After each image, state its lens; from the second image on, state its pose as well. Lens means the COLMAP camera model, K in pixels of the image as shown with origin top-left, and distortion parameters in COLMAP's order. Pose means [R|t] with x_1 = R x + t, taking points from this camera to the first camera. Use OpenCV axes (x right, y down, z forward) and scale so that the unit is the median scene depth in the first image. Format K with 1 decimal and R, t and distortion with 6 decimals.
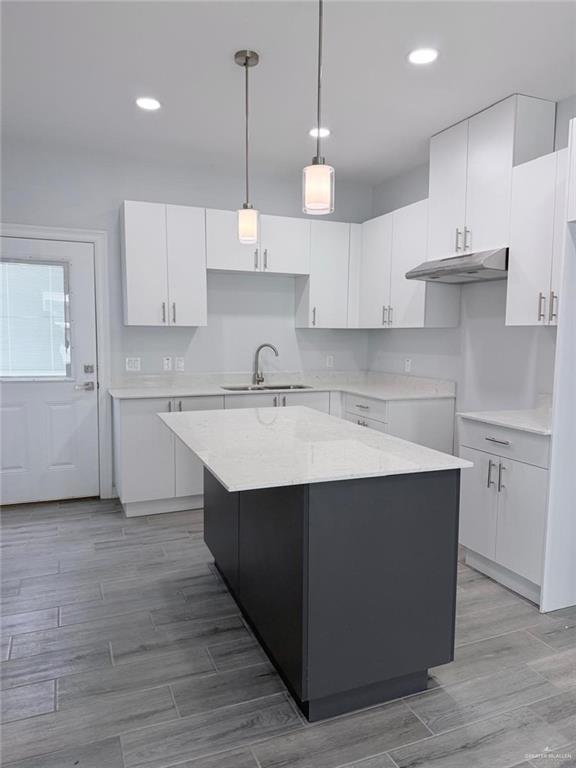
lens RADIAL K [[565.9, 0, 288.0], [0, 565.9, 384.0], [0, 0, 1]] dist [0.044549, -0.001036]
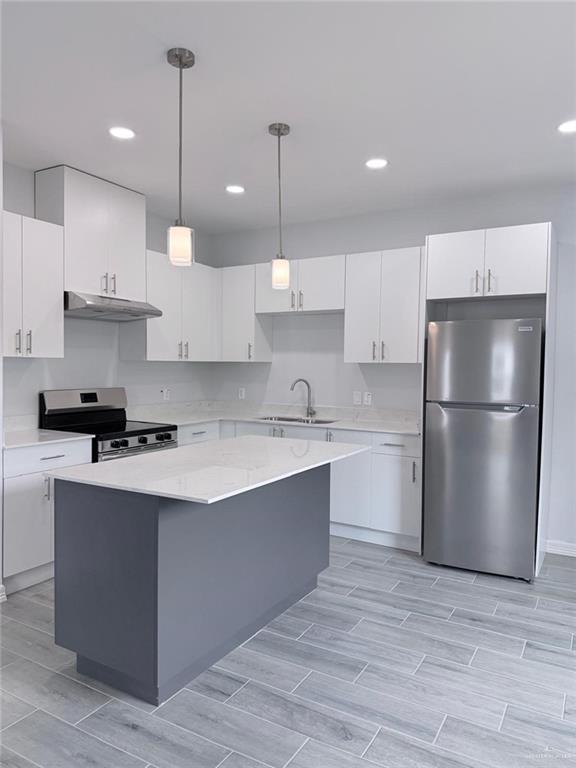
lens RADIAL K [[565.9, 0, 288.0], [0, 565.9, 384.0], [0, 0, 1]] dist [0.044549, -0.001036]
pose [[0.628793, 0.030992, -0.776954, 0.794798], [-0.084028, 0.996062, -0.028272, -0.029966], [0.773019, 0.083063, 0.628922, 0.322978]]
